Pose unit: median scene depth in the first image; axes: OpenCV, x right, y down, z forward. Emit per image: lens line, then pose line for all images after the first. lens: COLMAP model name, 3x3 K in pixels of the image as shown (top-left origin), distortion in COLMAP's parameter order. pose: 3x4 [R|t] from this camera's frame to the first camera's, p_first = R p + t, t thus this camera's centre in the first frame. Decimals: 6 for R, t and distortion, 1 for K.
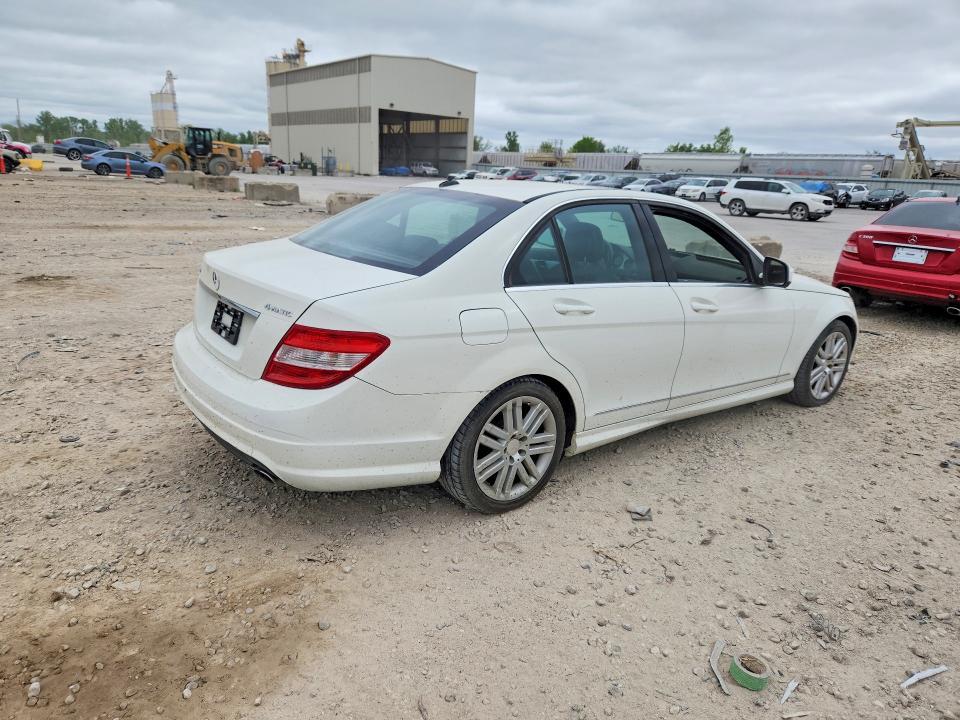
lens RADIAL K [[645.7, 0, 473.1], [0, 645.7, 364.4], [0, 0, 1]] dist [0.070697, -0.064495]
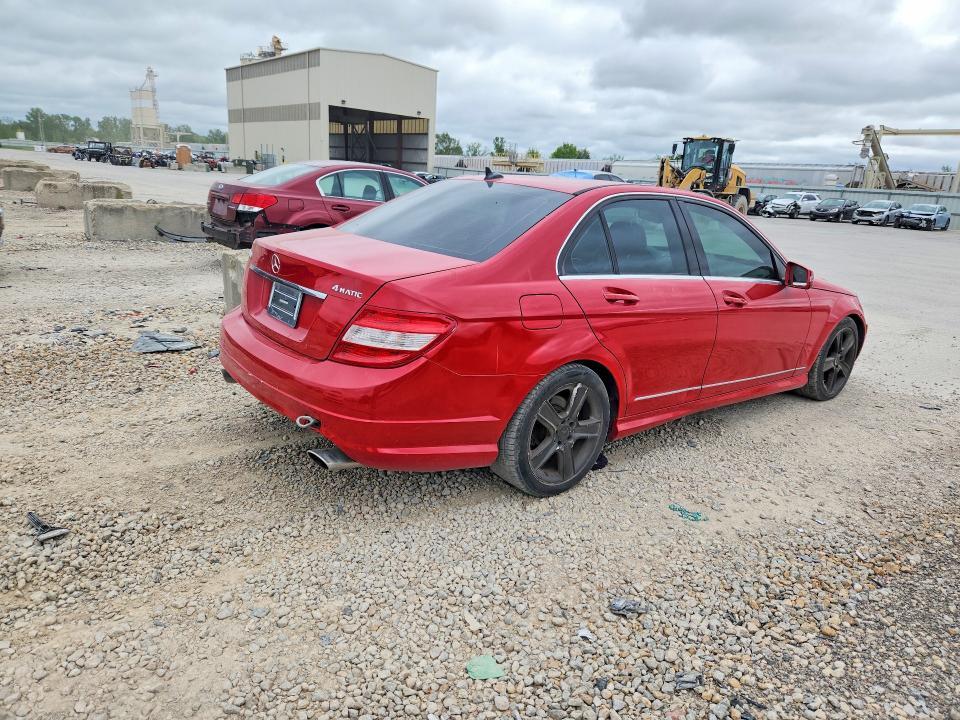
lens RADIAL K [[647.0, 0, 494.5], [0, 647.0, 358.8], [0, 0, 1]] dist [0.072165, -0.060403]
pose [[0.999578, 0.011567, 0.026646, 0.072626], [-0.011079, 0.999769, -0.018415, -0.011945], [-0.026853, 0.018112, 0.999475, 0.056011]]
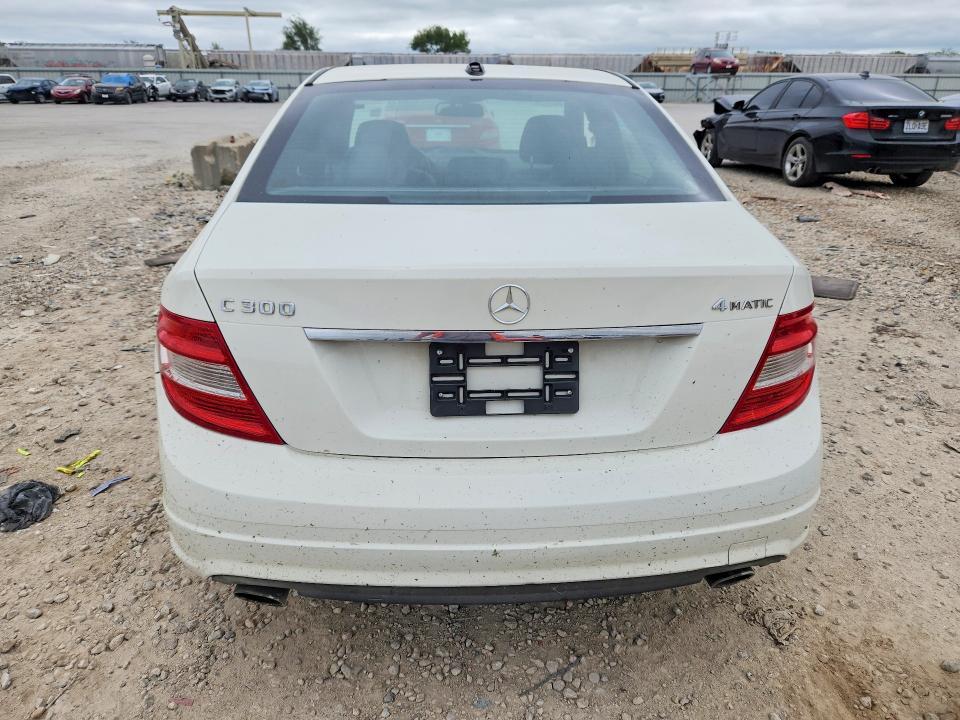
lens RADIAL K [[640.8, 0, 480.9], [0, 640.8, 353.7], [0, 0, 1]] dist [0.070738, -0.056311]
pose [[0.544464, -0.364201, 0.755590, -0.026656], [0.261365, 0.929632, 0.259756, -0.007740], [-0.797024, 0.056056, 0.601341, 0.026194]]
